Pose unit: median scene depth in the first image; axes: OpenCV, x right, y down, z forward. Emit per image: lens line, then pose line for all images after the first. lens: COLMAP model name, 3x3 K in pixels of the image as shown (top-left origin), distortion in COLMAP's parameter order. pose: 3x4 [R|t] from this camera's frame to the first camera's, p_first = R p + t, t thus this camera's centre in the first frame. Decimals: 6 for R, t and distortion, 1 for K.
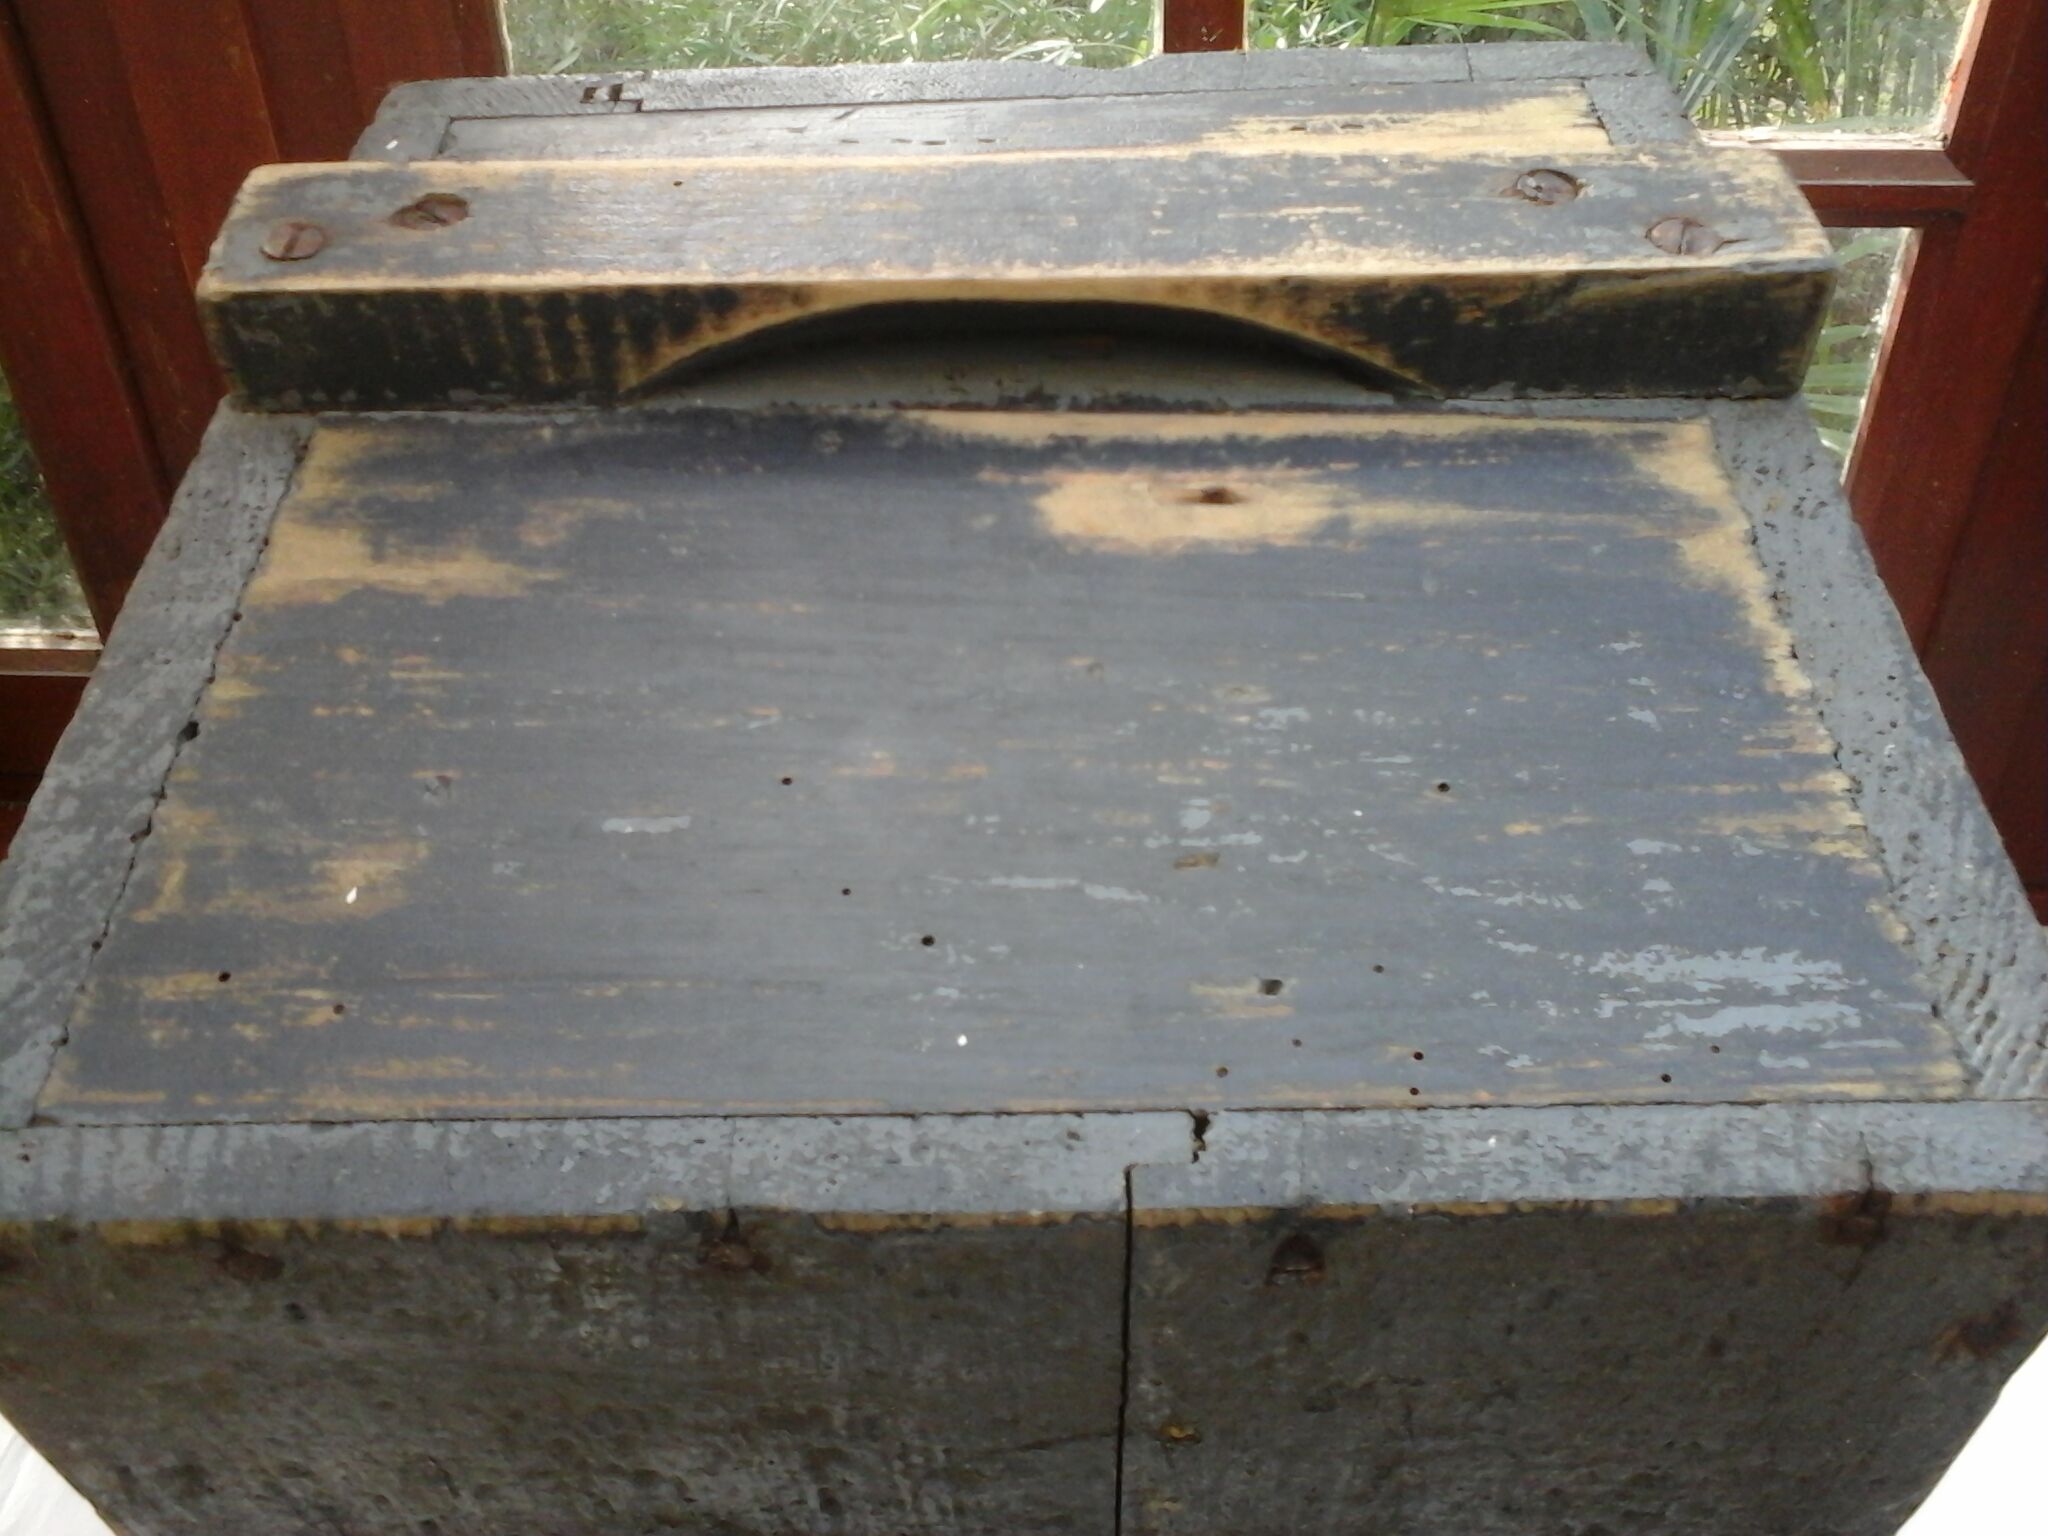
lens RADIAL K [[1910.5, 0, 1024.0], [0, 1910.5, 768.0], [0, 0, 1]] dist [-0.042531, -0.012293]
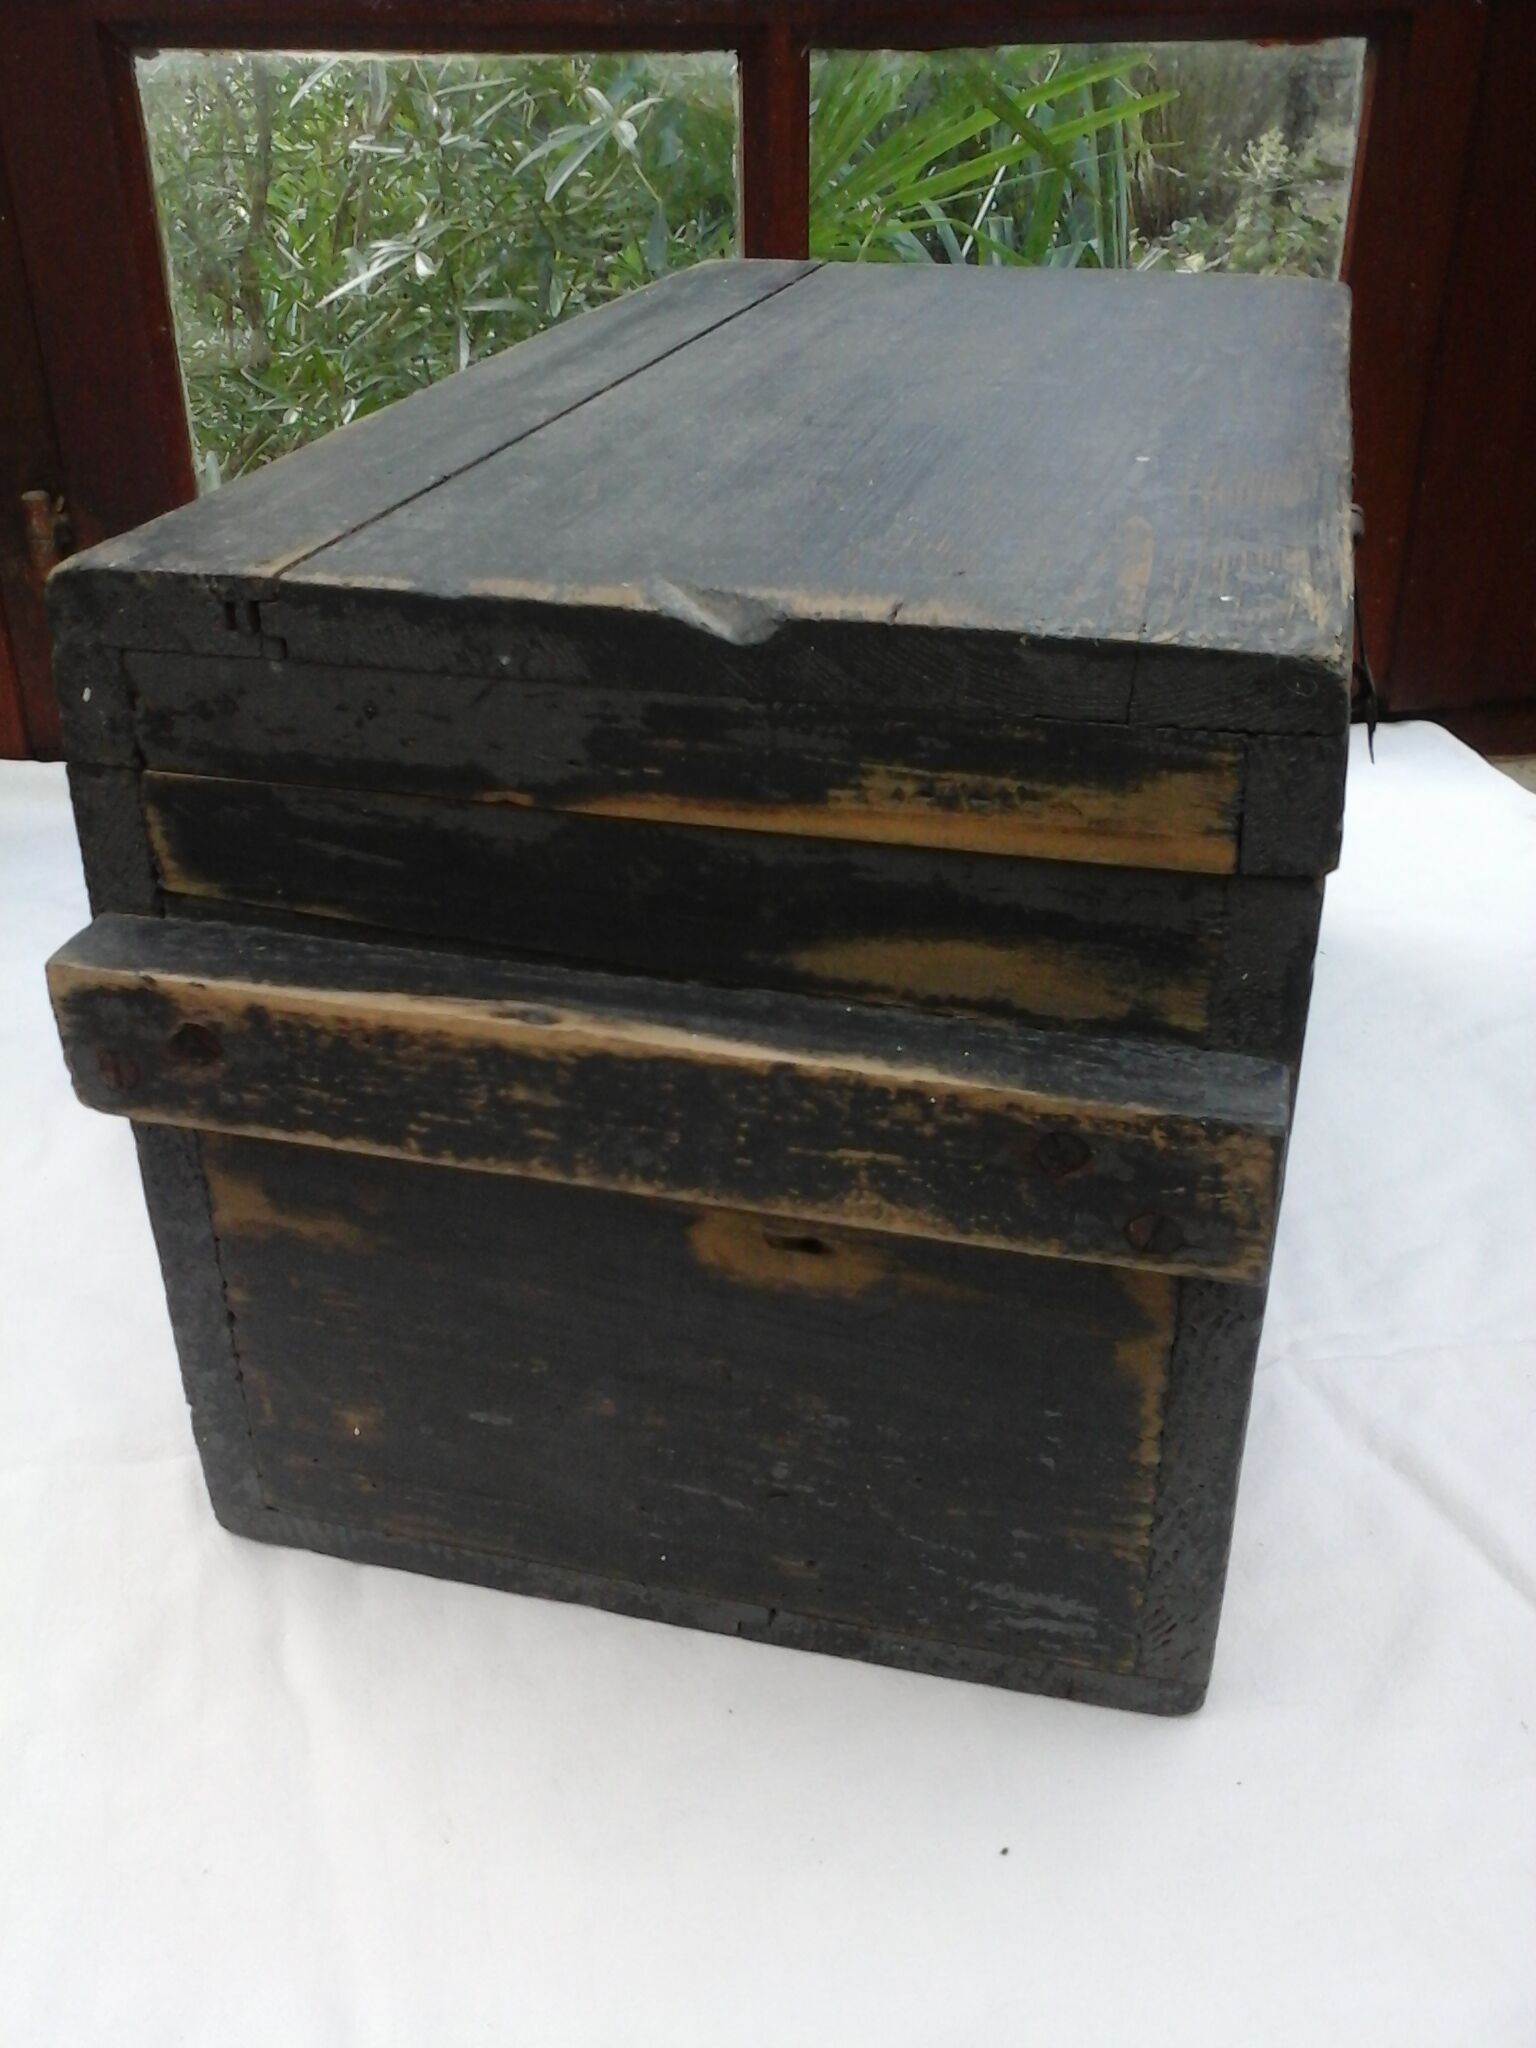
lens RADIAL K [[2222.9, 0, 768.0], [0, 2222.9, 1024.0], [0, 0, 1]] dist [-0.128396, 0.275199]
pose [[0.970813, 0.109173, -0.213550, 0.451620], [0.175317, 0.284576, 0.942486, -1.946132], [0.163665, -0.952417, 0.257130, 0.819600]]
